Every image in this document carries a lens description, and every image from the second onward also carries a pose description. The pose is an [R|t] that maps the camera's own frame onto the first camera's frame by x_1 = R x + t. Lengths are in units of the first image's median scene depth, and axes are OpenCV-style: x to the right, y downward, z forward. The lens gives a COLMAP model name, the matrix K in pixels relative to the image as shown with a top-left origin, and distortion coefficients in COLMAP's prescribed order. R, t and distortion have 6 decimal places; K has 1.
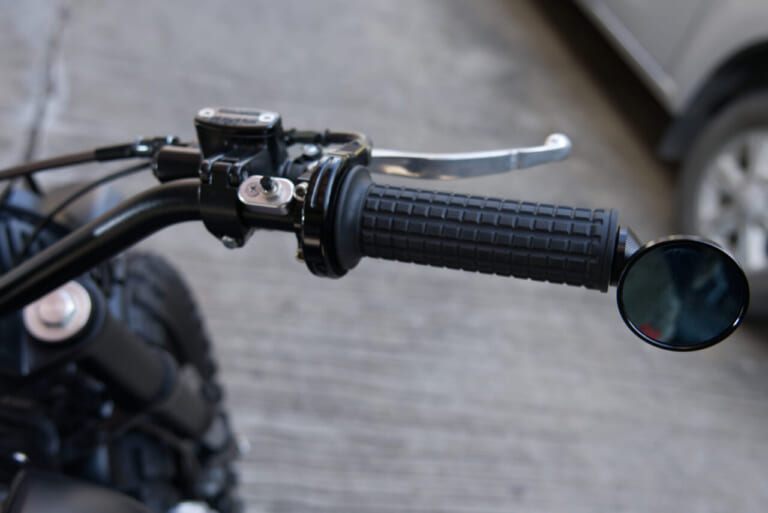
lens RADIAL K [[754.9, 0, 384.0], [0, 754.9, 256.5], [0, 0, 1]] dist [0.014207, -0.009827]
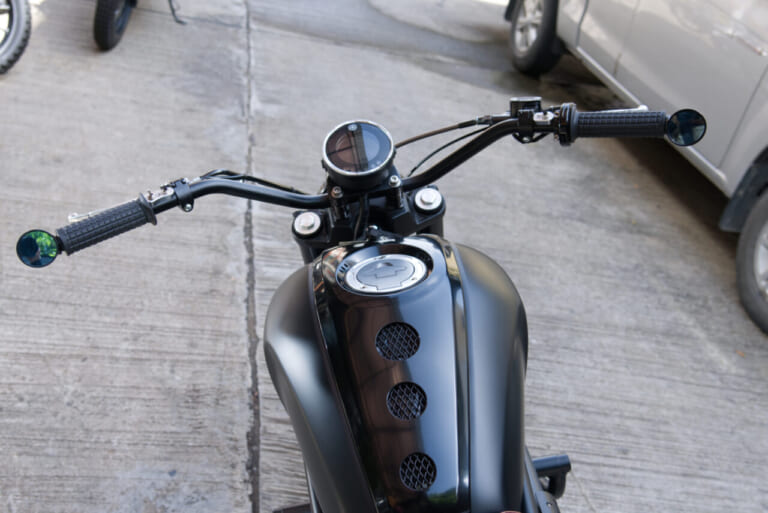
lens RADIAL K [[754.9, 0, 384.0], [0, 754.9, 256.5], [0, 0, 1]] dist [0.014207, -0.009827]
pose [[0.995643, -0.027413, -0.089127, -0.107877], [0.010183, 0.982061, -0.188291, 0.205009], [0.092690, 0.186563, 0.978061, -0.378916]]
